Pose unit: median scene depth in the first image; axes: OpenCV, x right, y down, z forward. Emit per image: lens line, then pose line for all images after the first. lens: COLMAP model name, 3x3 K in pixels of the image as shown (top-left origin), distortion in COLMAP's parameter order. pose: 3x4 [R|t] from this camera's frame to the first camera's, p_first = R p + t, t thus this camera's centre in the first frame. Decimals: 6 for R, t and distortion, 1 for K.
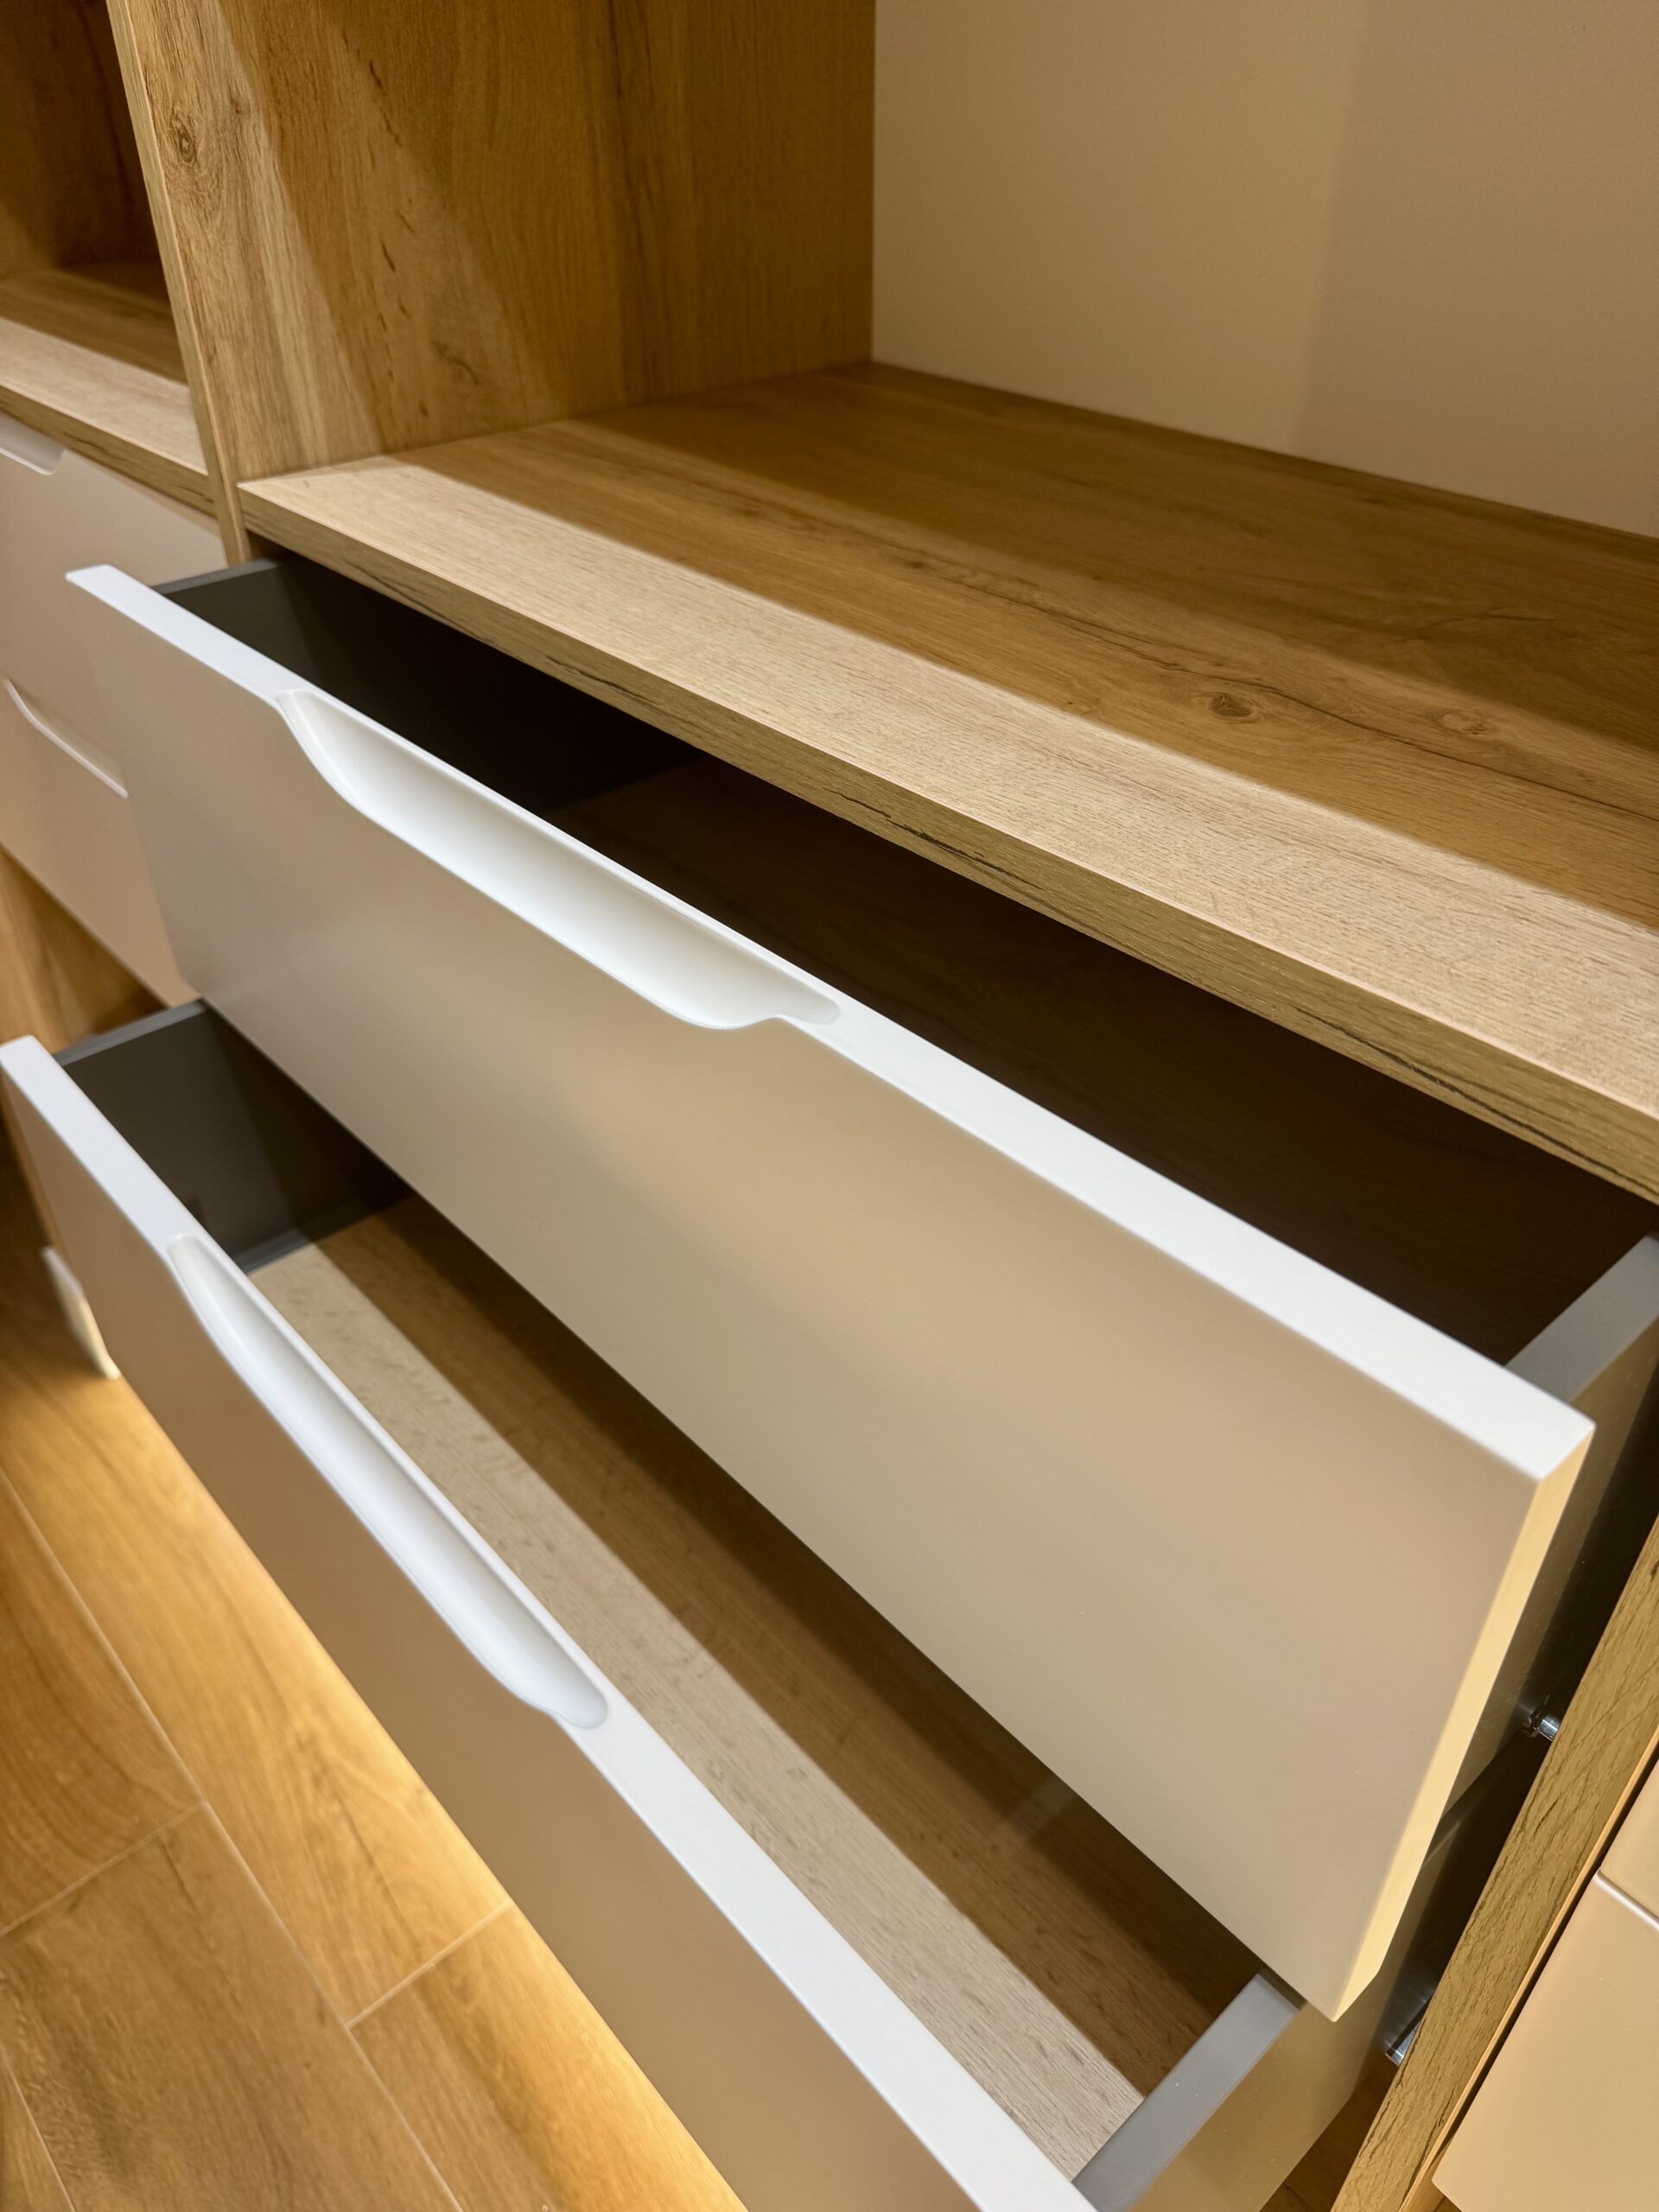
lens RADIAL K [[1626.8, 0, 829.5], [0, 1626.8, 1106.0], [0, 0, 1]] dist [-0.037312, 0.003880]
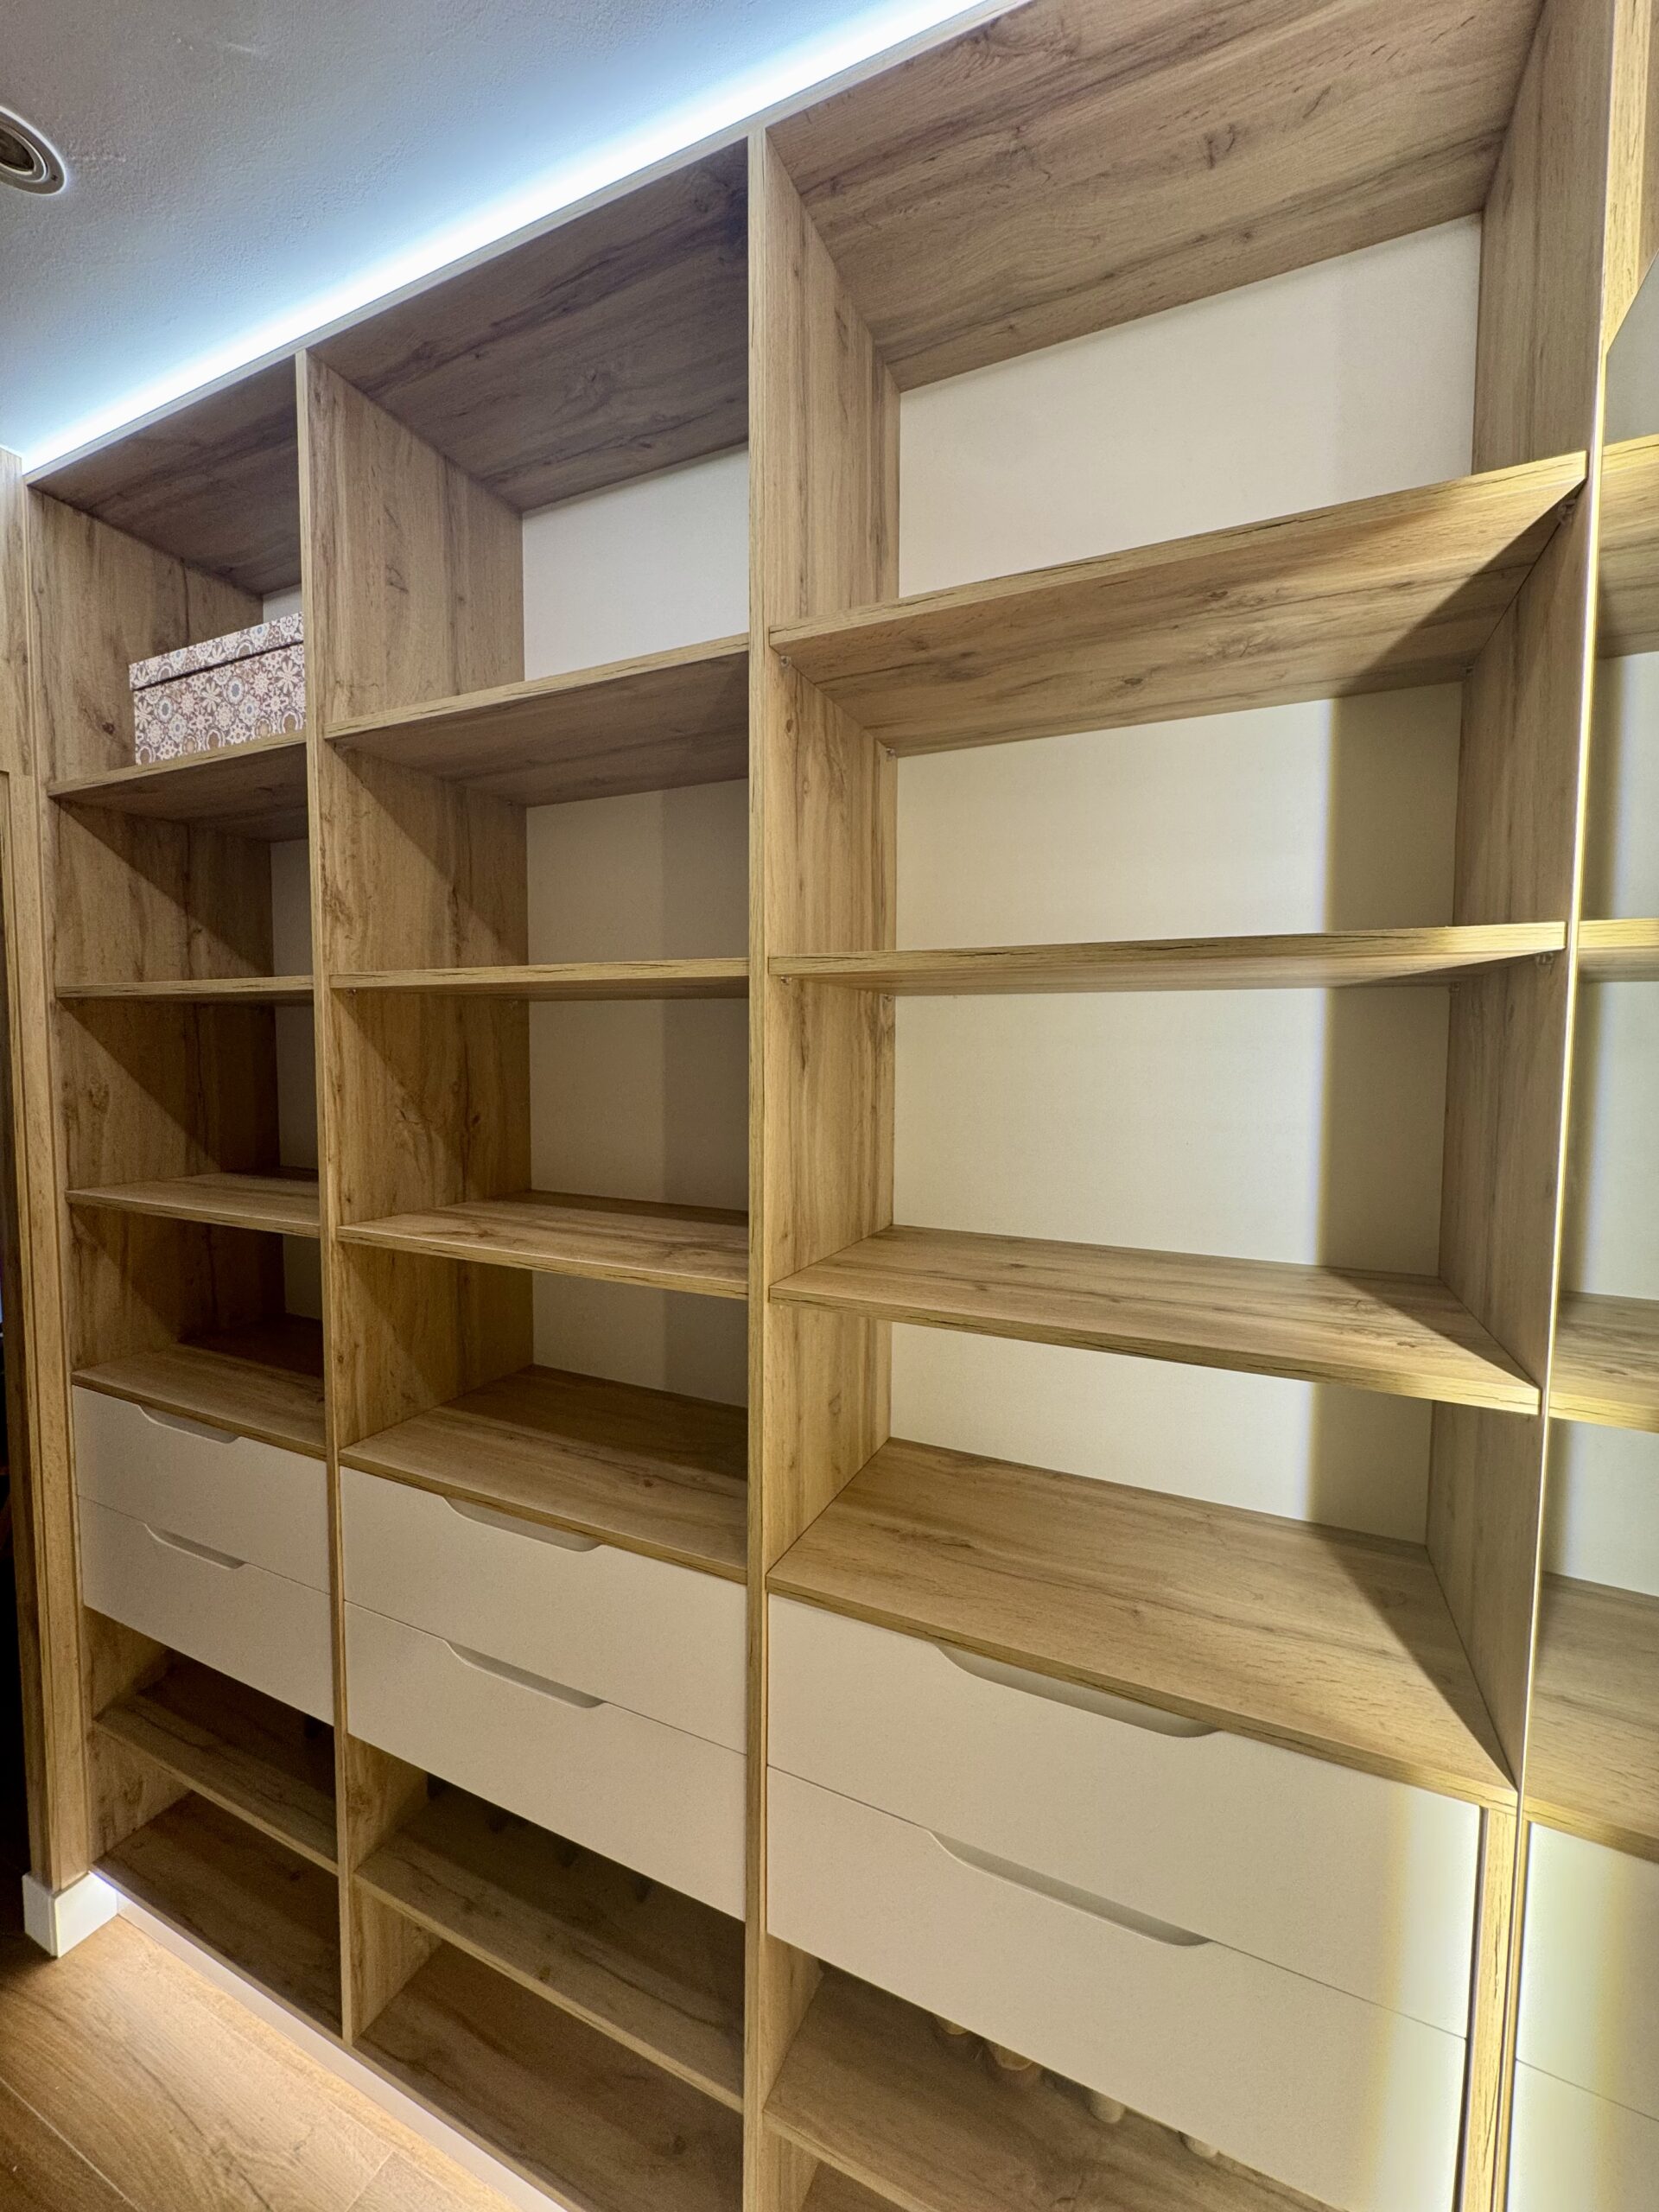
lens RADIAL K [[891.9, 0, 829.5], [0, 891.9, 1103.6], [0, 0, 1]] dist [-0.001456, -0.000334]
pose [[0.915499, -0.015809, 0.402009, -0.091704], [0.225924, 0.847003, -0.481190, 0.054480], [-0.332896, 0.531353, 0.779002, -0.566863]]
